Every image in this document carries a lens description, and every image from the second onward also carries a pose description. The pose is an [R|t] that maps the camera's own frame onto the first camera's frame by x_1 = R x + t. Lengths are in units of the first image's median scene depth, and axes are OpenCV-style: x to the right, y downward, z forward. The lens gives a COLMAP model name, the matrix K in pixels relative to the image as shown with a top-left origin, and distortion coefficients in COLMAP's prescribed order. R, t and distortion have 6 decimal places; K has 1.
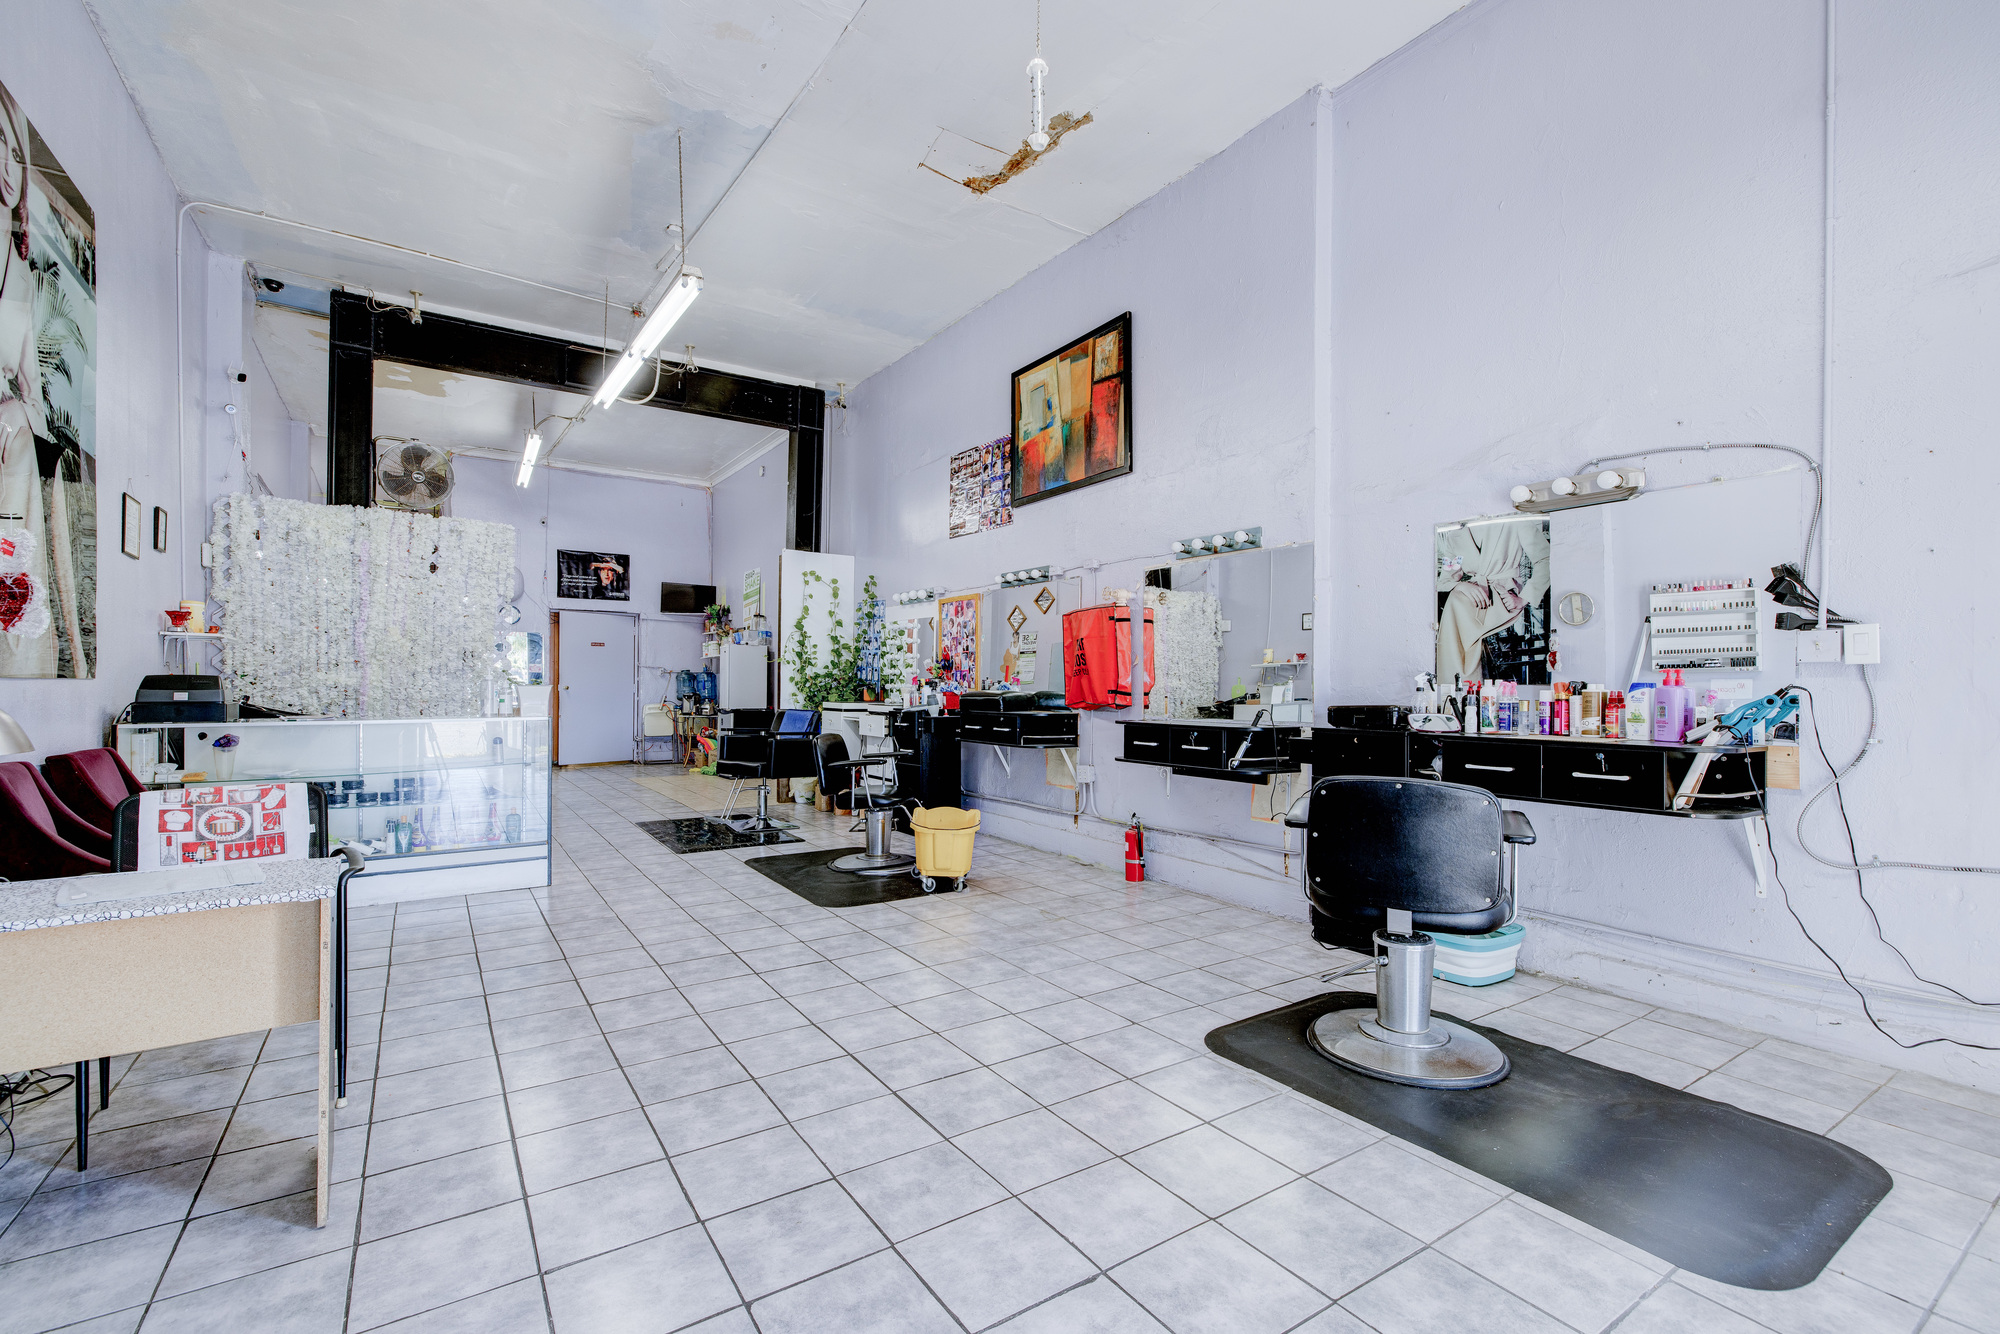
lens RADIAL K [[870.9, 0, 996.4], [0, 870.9, 675.1], [0, 0, 1]] dist [0.002329, 0.000734]
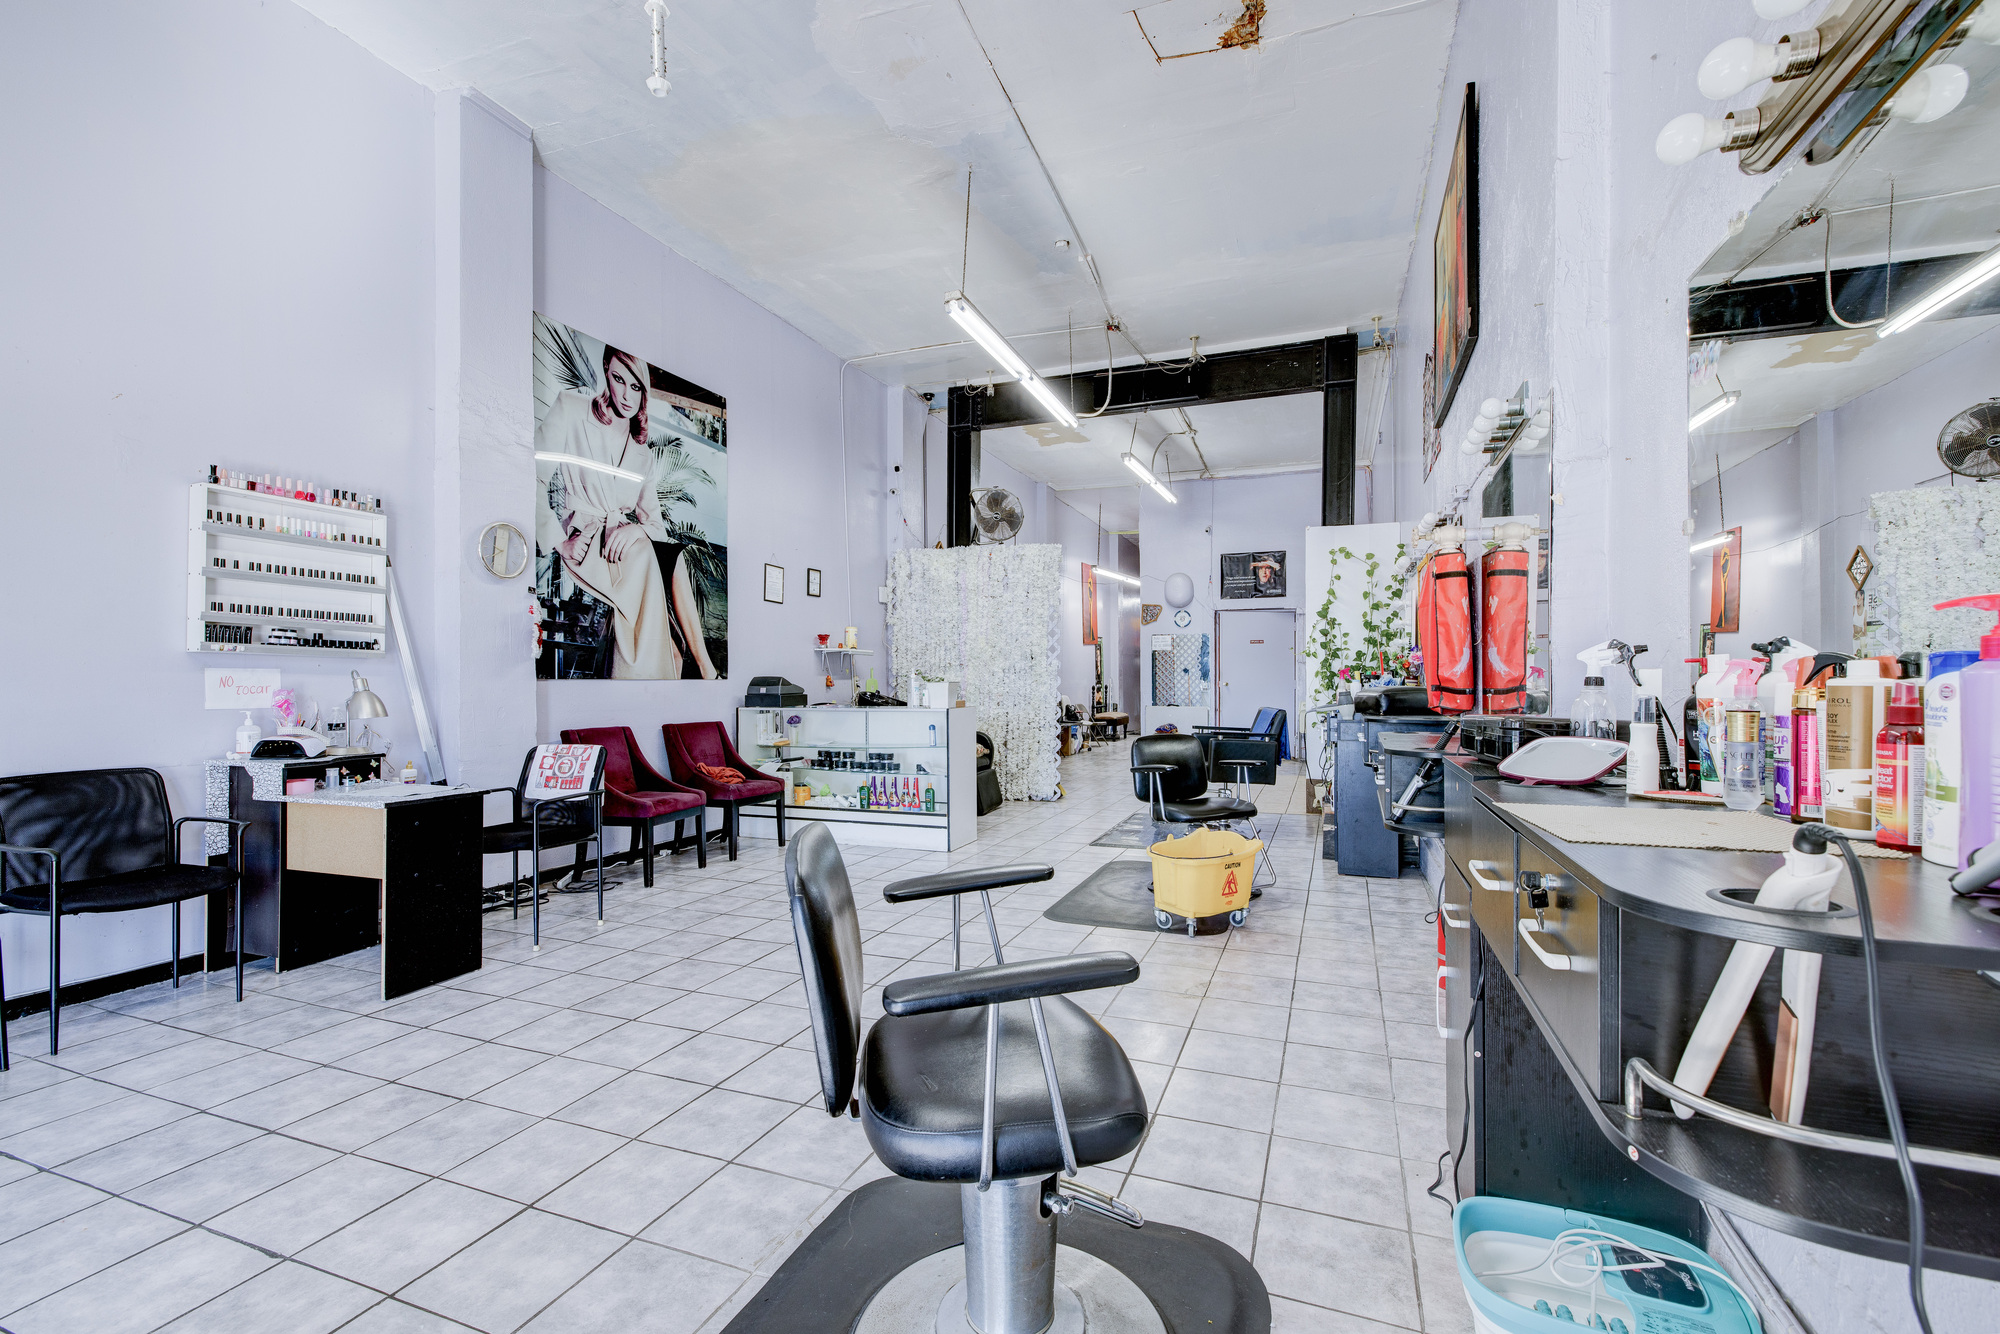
lens RADIAL K [[870.9, 0, 996.4], [0, 870.9, 675.1], [0, 0, 1]] dist [0.002329, 0.000734]
pose [[0.576590, -0.010899, -0.816961, 0.519319], [0.014765, 0.999887, -0.002919, 0.006894], [0.816900, -0.010379, 0.576685, 0.394883]]
